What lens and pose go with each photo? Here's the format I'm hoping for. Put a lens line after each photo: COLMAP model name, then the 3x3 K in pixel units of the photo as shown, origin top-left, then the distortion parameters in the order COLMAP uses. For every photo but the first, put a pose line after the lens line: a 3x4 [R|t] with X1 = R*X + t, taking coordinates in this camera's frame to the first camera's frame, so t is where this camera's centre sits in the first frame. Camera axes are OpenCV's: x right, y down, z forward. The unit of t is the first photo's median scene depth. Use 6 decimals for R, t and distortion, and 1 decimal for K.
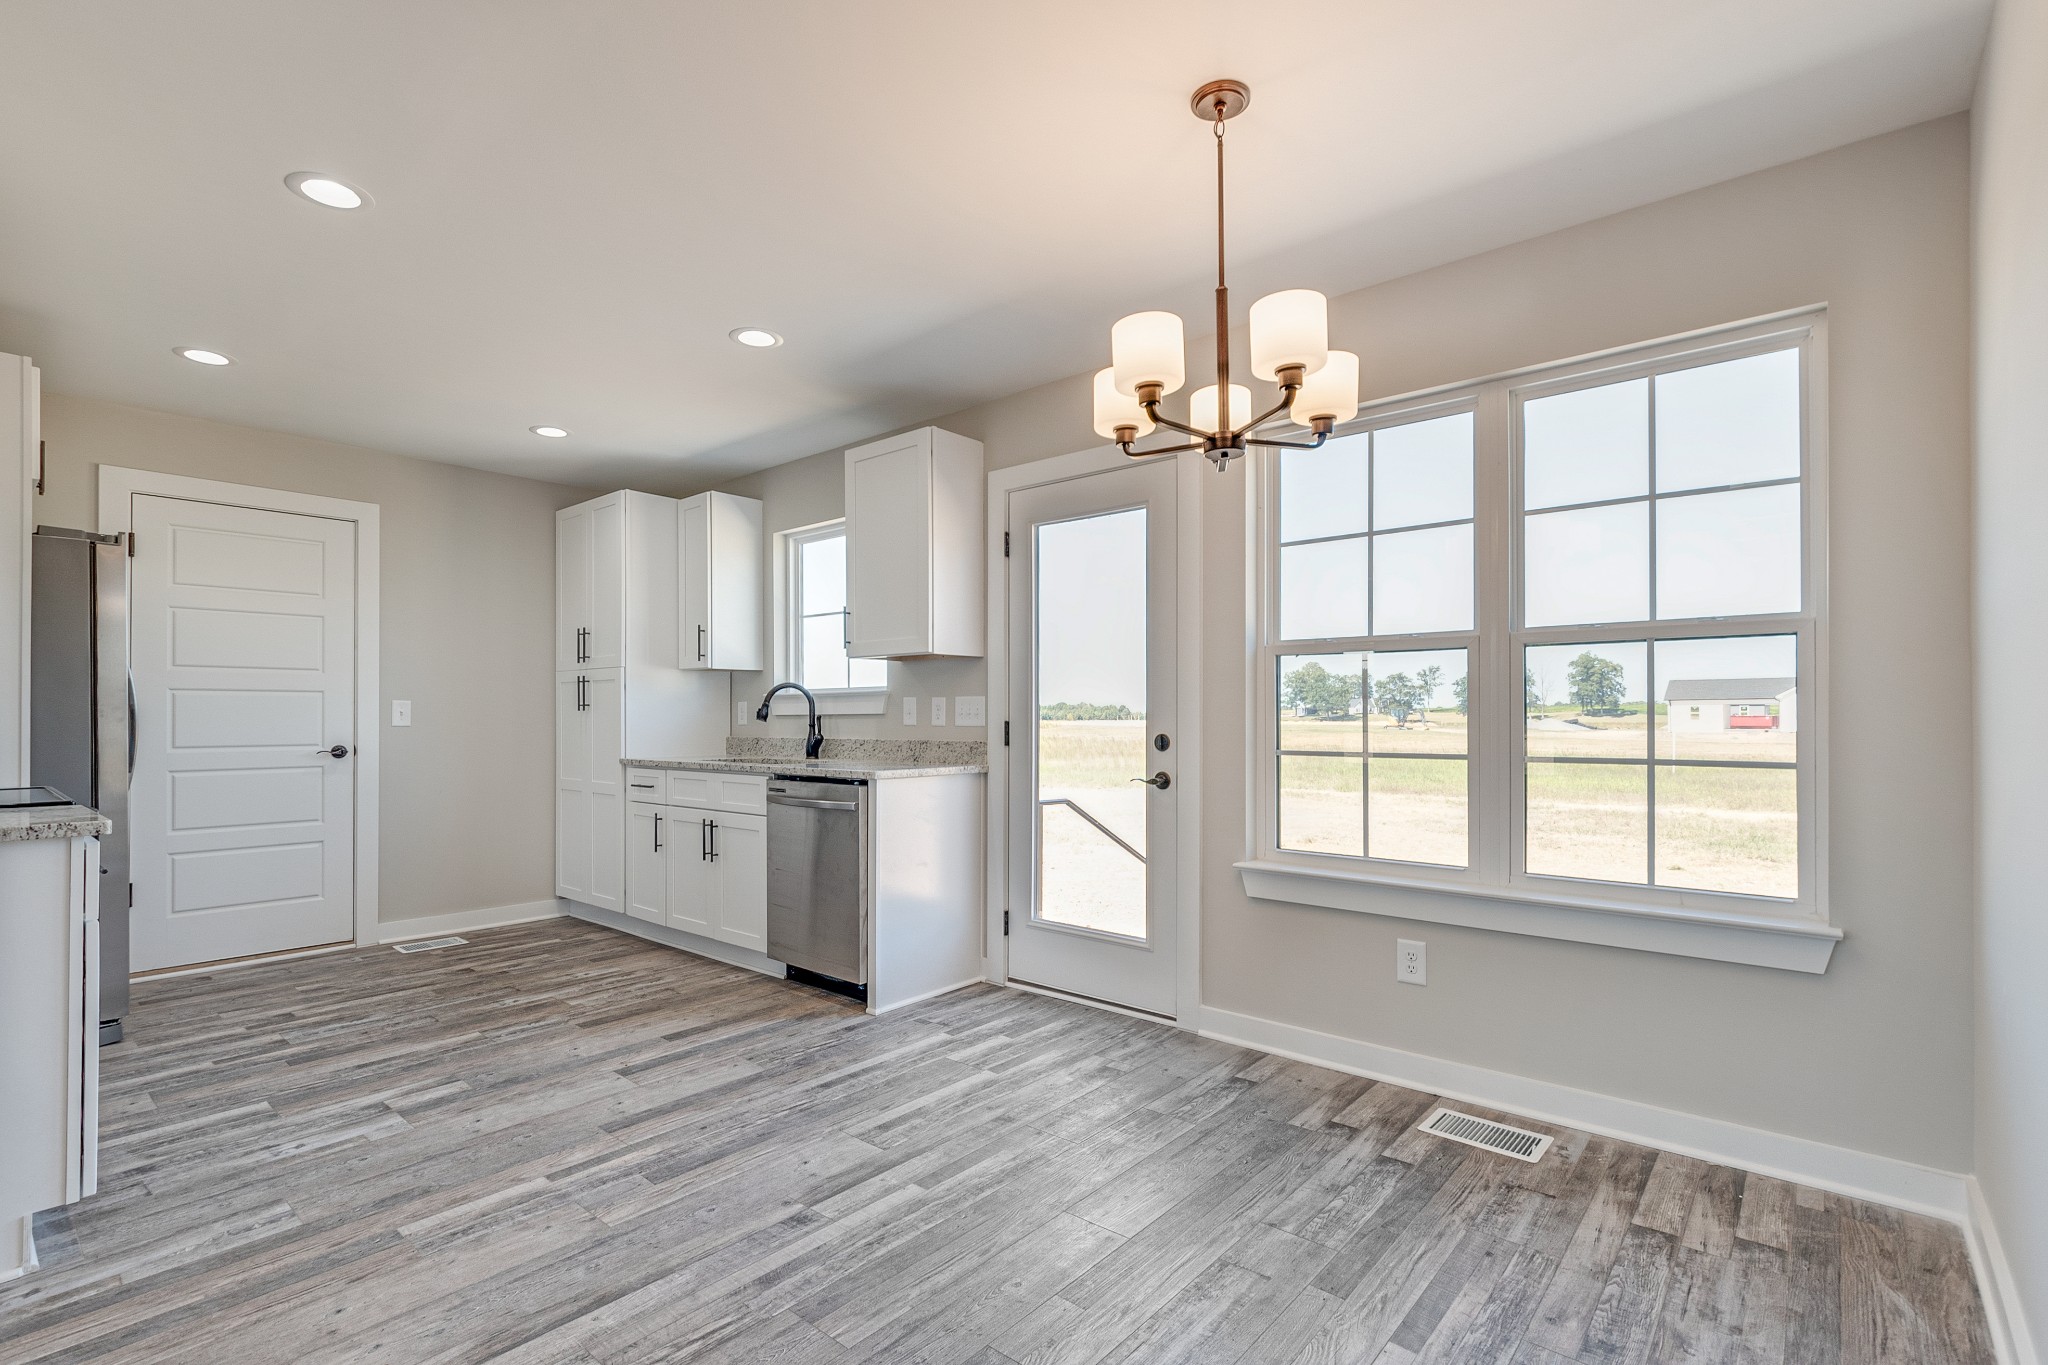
lens RADIAL K [[914.0, 0, 959.9], [0, 914.0, 711.1], [0, 0, 1]] dist [0.000482, -0.000410]
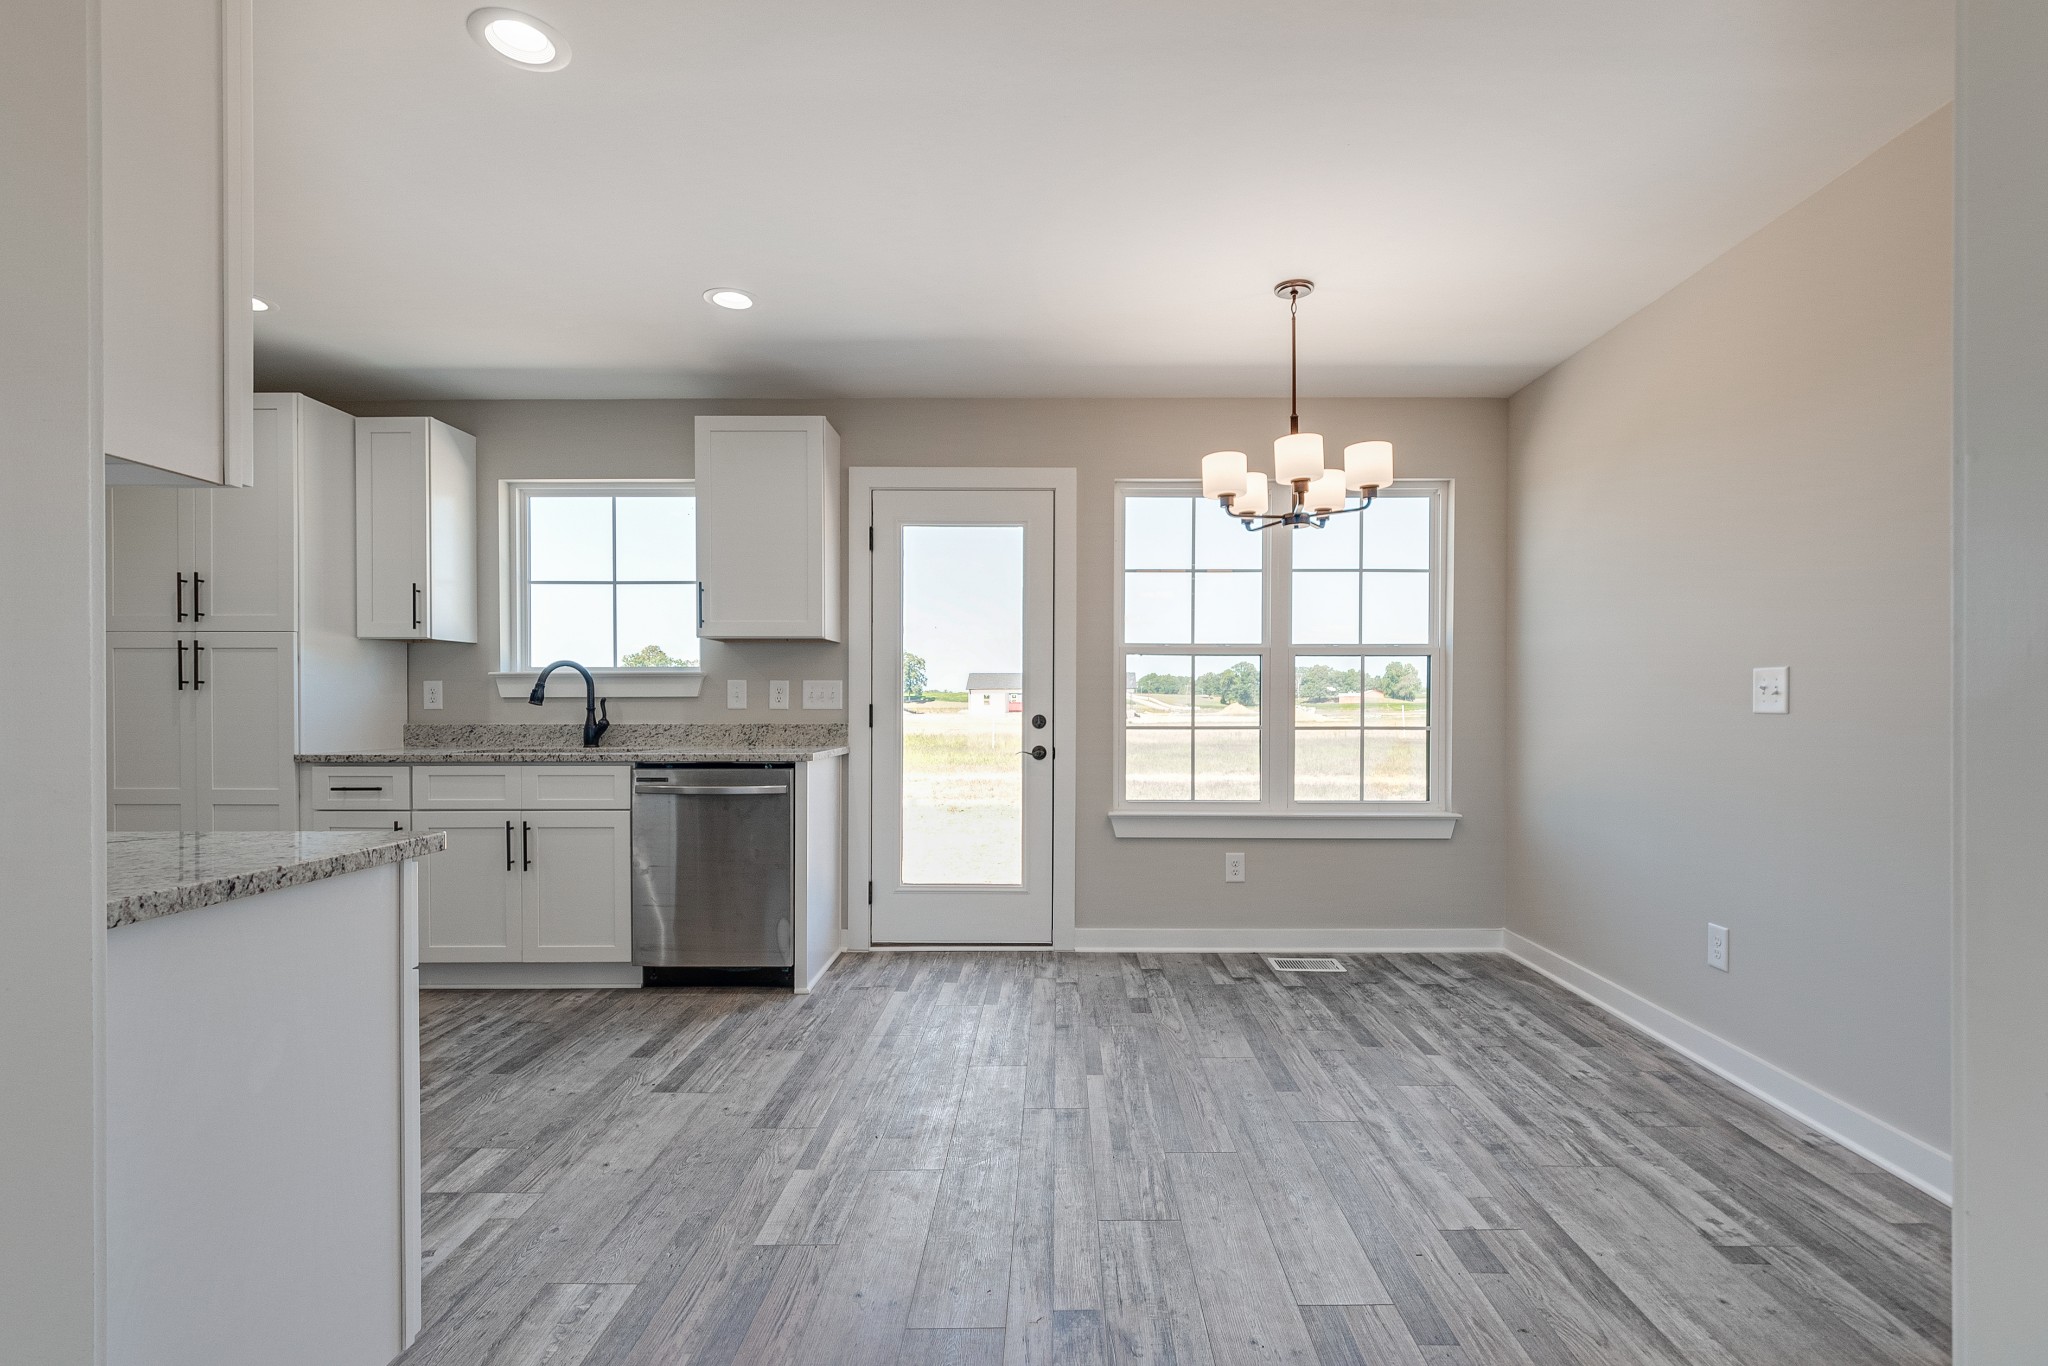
lens RADIAL K [[943.8, 0, 1005.9], [0, 943.8, 708.1], [0, 0, 1]] dist [0.008378, -0.011847]
pose [[0.769170, -0.002651, 0.639038, -0.557602], [-0.006530, 0.999907, 0.012007, 0.001256], [-0.639011, -0.013408, 0.769081, 0.051331]]
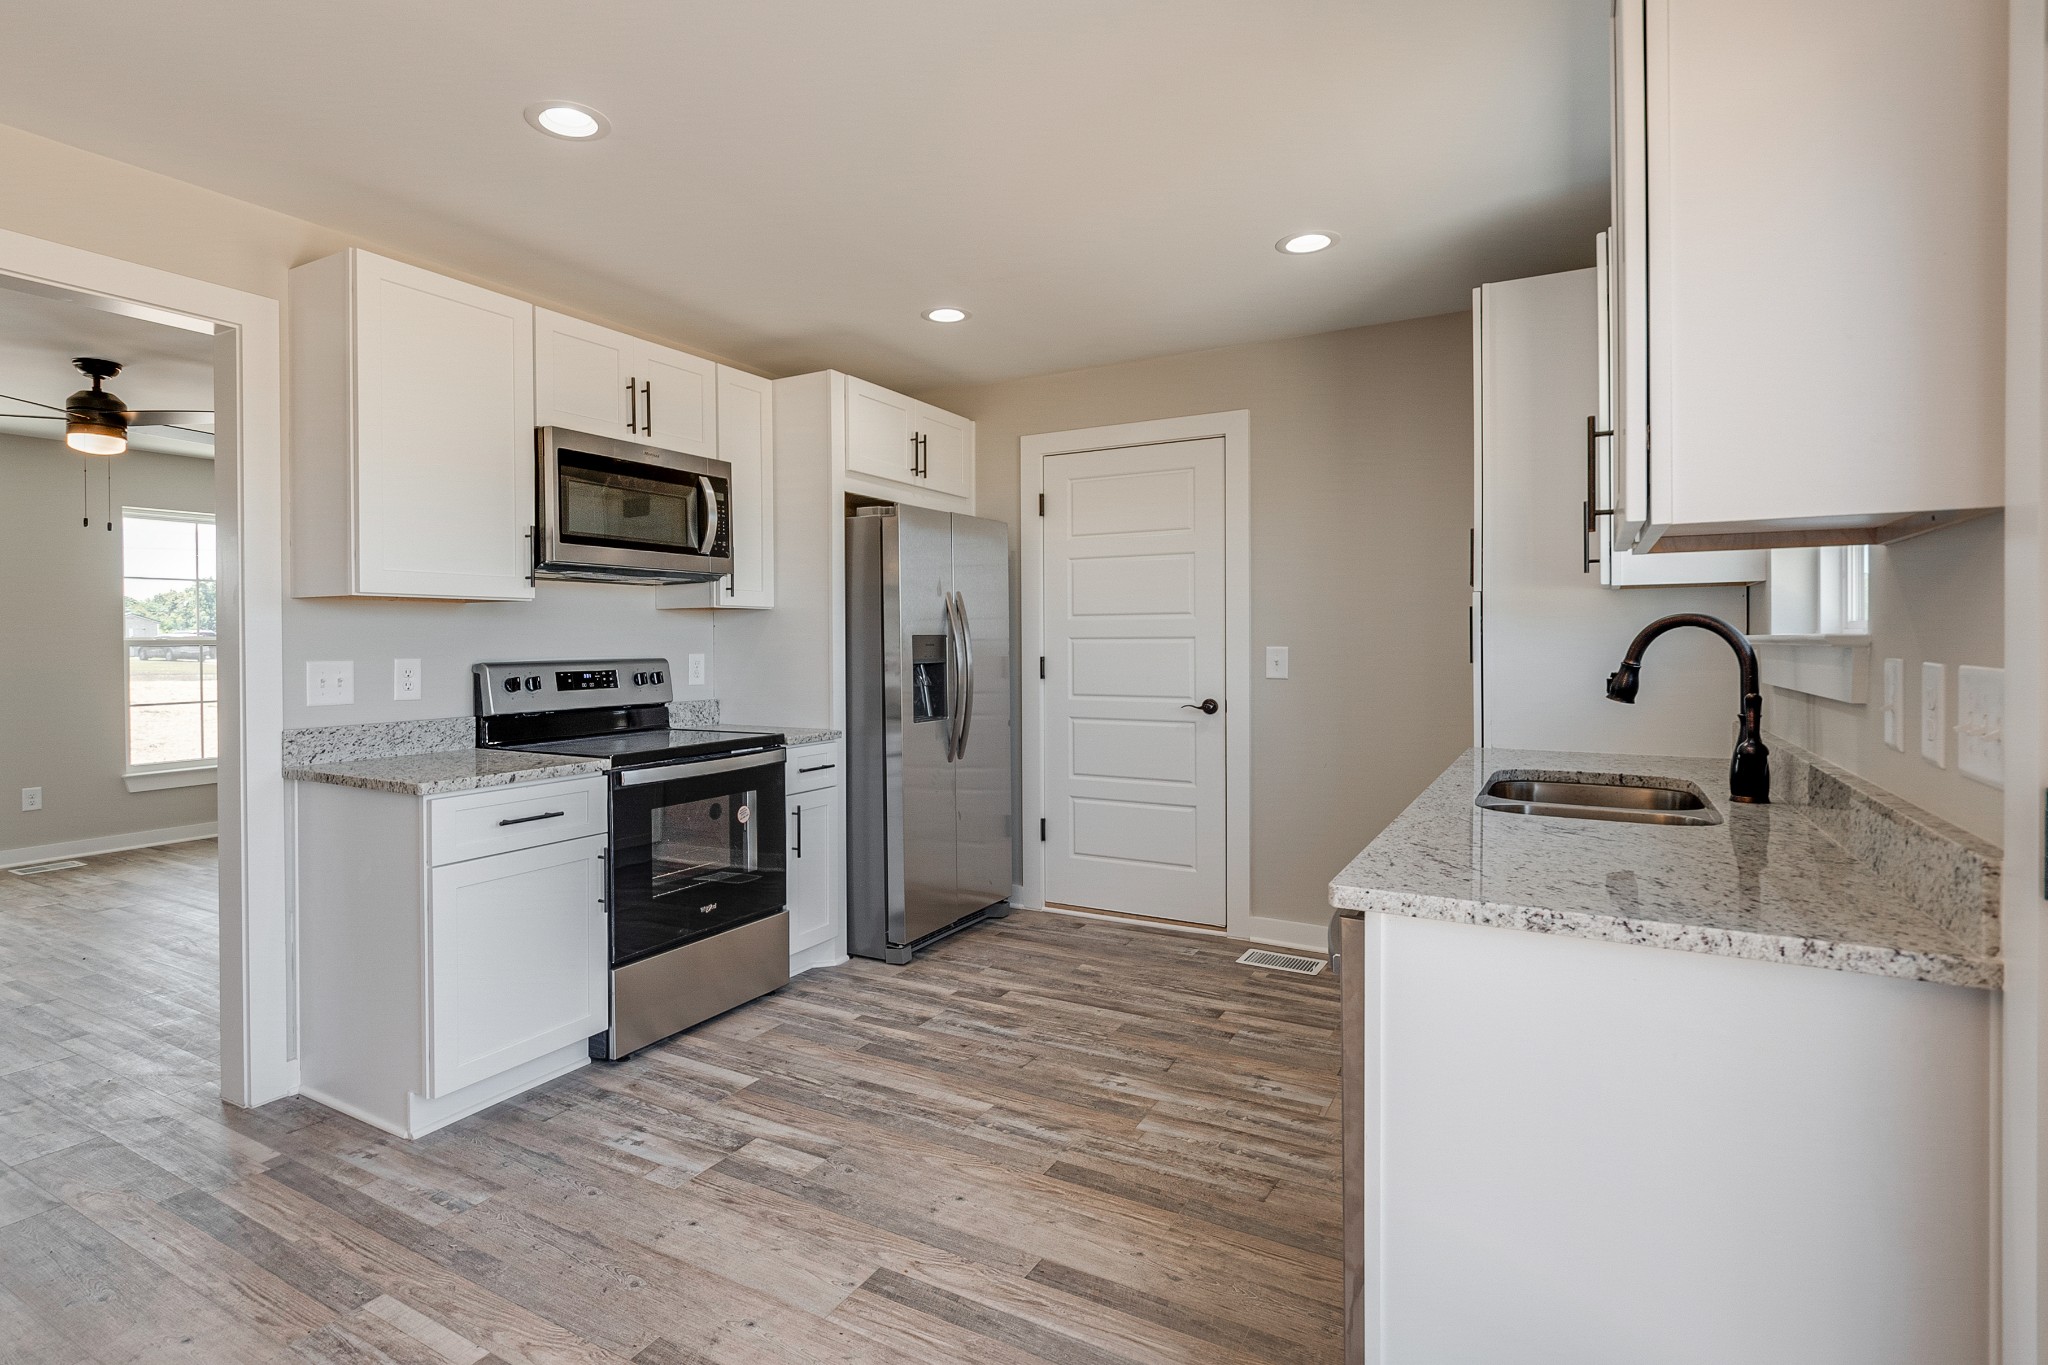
lens RADIAL K [[990.3, 0, 968.0], [0, 990.3, 643.7], [0, 0, 1]] dist [0.001989, -0.000372]
pose [[0.231007, 0.003913, -0.972944, 0.233951], [0.011429, 0.999912, 0.006735, -0.030706], [0.972885, -0.012675, 0.230942, 0.717646]]
